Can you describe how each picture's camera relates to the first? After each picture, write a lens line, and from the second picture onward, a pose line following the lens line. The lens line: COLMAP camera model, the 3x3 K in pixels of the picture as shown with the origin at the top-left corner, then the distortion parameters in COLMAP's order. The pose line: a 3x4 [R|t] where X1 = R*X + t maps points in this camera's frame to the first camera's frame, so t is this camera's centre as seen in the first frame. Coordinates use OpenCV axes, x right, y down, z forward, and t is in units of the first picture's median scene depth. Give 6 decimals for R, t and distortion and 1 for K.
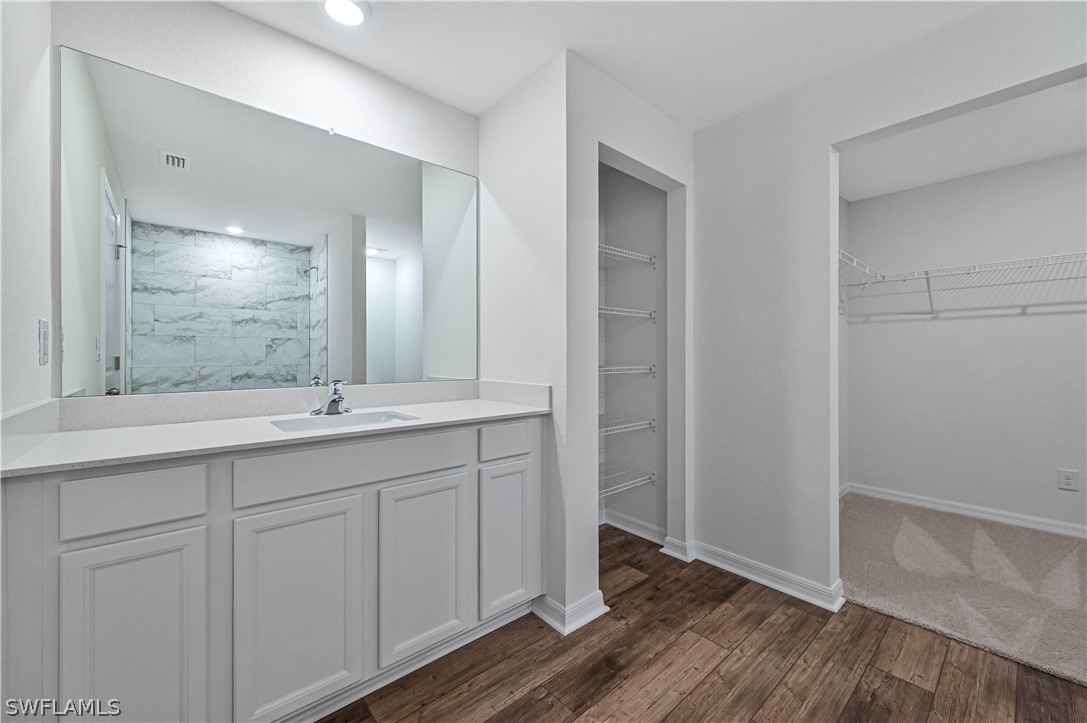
lens RADIAL K [[432.9, 0, 546.7], [0, 432.9, 360.5], [0, 0, 1]] dist [0.000995, -0.000349]
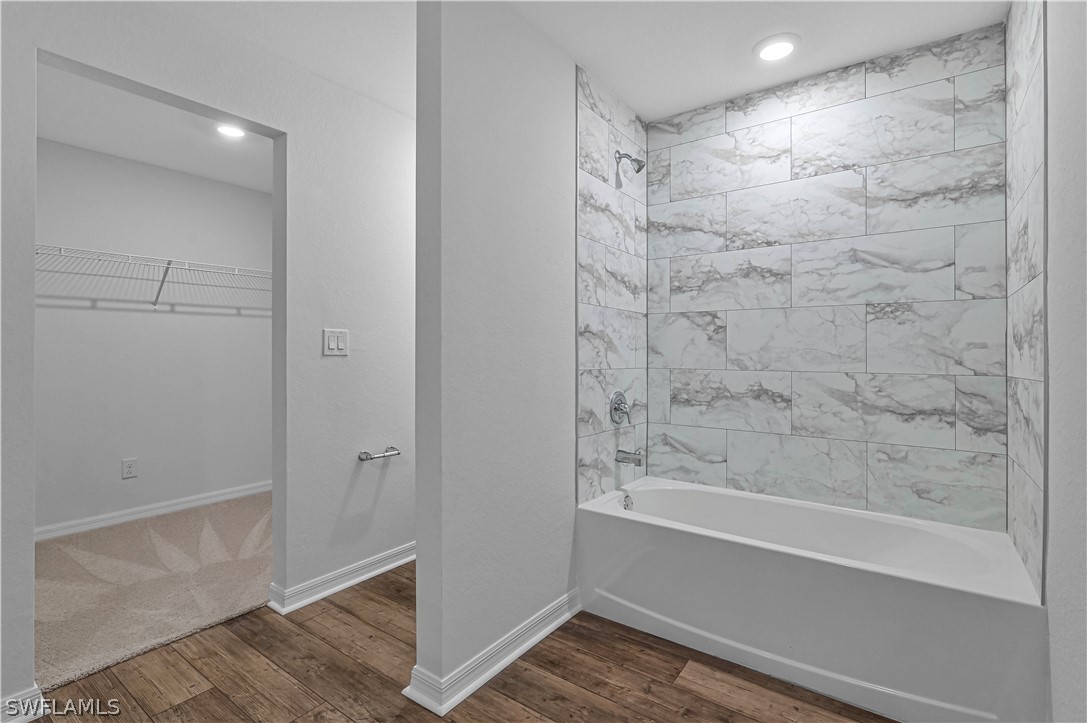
lens RADIAL K [[513.3, 0, 546.4], [0, 513.3, 351.3], [0, 0, 1]] dist [0.004694, 0.000232]
pose [[-0.215793, -0.002127, 0.976437, -0.357752], [0.013393, 0.999897, 0.005138, -0.003923], [-0.976347, 0.014186, -0.215743, 0.406915]]
